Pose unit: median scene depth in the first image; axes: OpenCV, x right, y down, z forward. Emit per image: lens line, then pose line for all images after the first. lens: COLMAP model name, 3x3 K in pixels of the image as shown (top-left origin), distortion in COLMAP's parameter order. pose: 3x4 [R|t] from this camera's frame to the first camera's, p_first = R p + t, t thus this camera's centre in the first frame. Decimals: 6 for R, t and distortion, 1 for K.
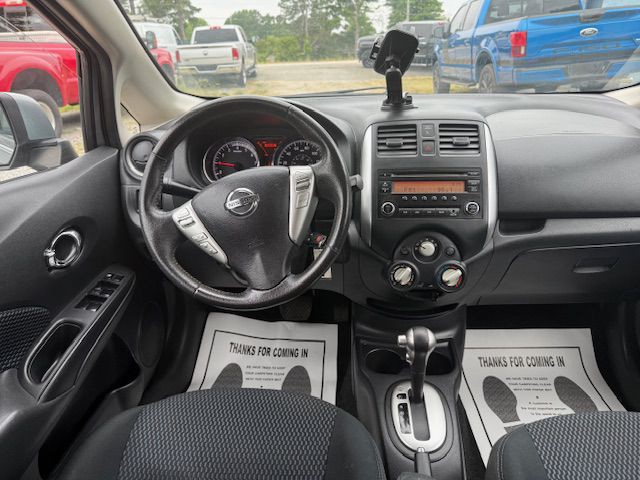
lens RADIAL K [[451.1, 0, 320.0], [0, 451.1, 243.0], [0, 0, 1]] dist [0.039254, -0.049857]
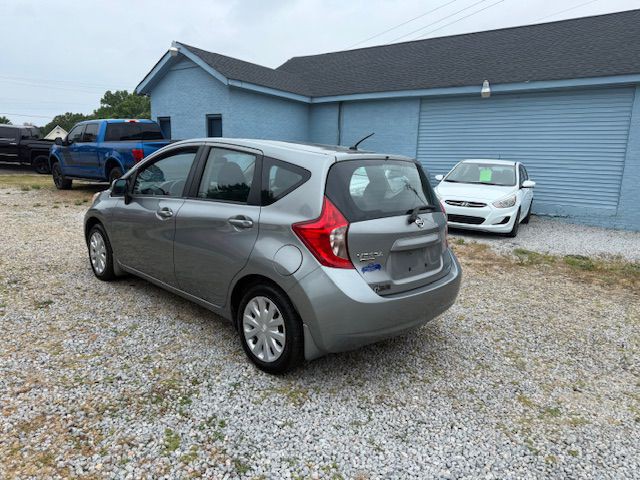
lens RADIAL K [[451.1, 0, 322.6], [0, 451.1, 244.5], [0, 0, 1]] dist [0.039254, -0.049857]
pose [[0.636560, -0.097375, 0.765055, -0.053313], [0.247670, 0.965264, -0.083216, 0.021085], [-0.730377, 0.242453, 0.638566, -0.057243]]
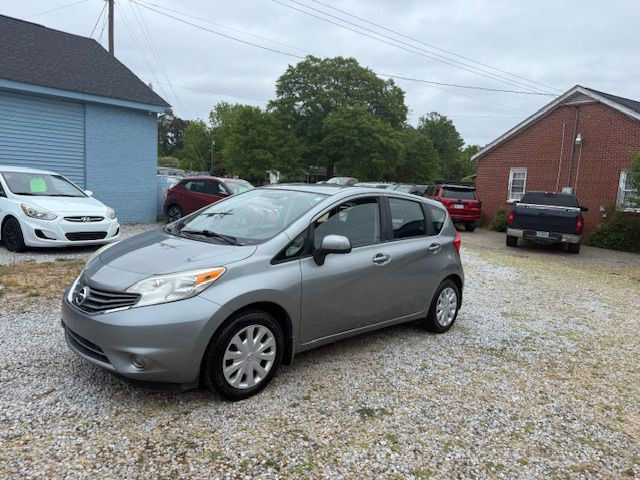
lens RADIAL K [[451.1, 0, 320.2], [0, 451.1, 237.7], [0, 0, 1]] dist [0.039254, -0.049857]
pose [[-0.753787, -0.099683, 0.649514, -0.056146], [0.210854, 0.899468, 0.382750, -0.031809], [-0.622371, 0.425465, -0.656989, 0.063192]]
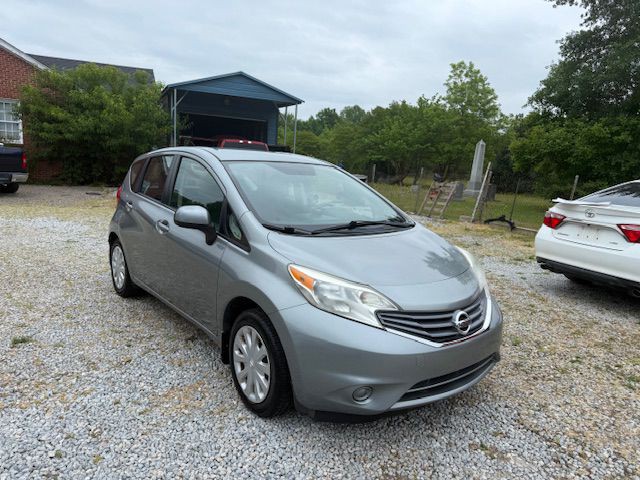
lens RADIAL K [[451.1, 0, 321.9], [0, 451.1, 244.1], [0, 0, 1]] dist [0.039254, -0.049857]
pose [[-0.739826, 0.102494, -0.664945, 0.047805], [-0.302572, 0.832057, 0.464899, -0.033427], [0.600922, 0.545138, -0.584566, 0.061165]]
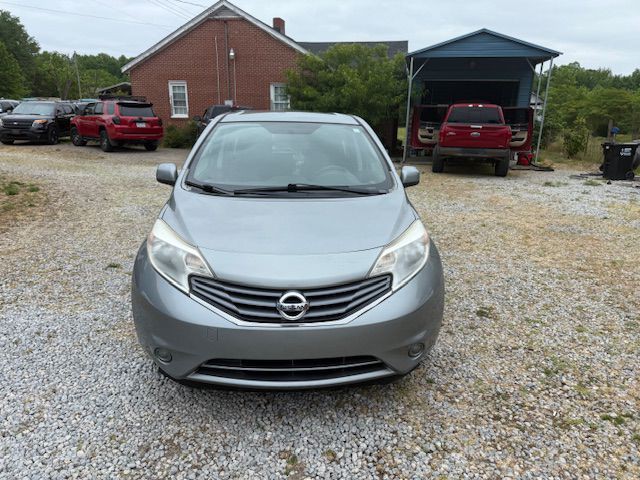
lens RADIAL K [[451.1, 0, 319.9], [0, 451.1, 236.7], [0, 0, 1]] dist [0.039254, -0.049857]
pose [[-0.992441, 0.037552, -0.116838, 0.007652], [-0.042075, 0.790223, 0.611374, -0.037925], [0.115287, 0.611668, -0.782669, 0.074273]]
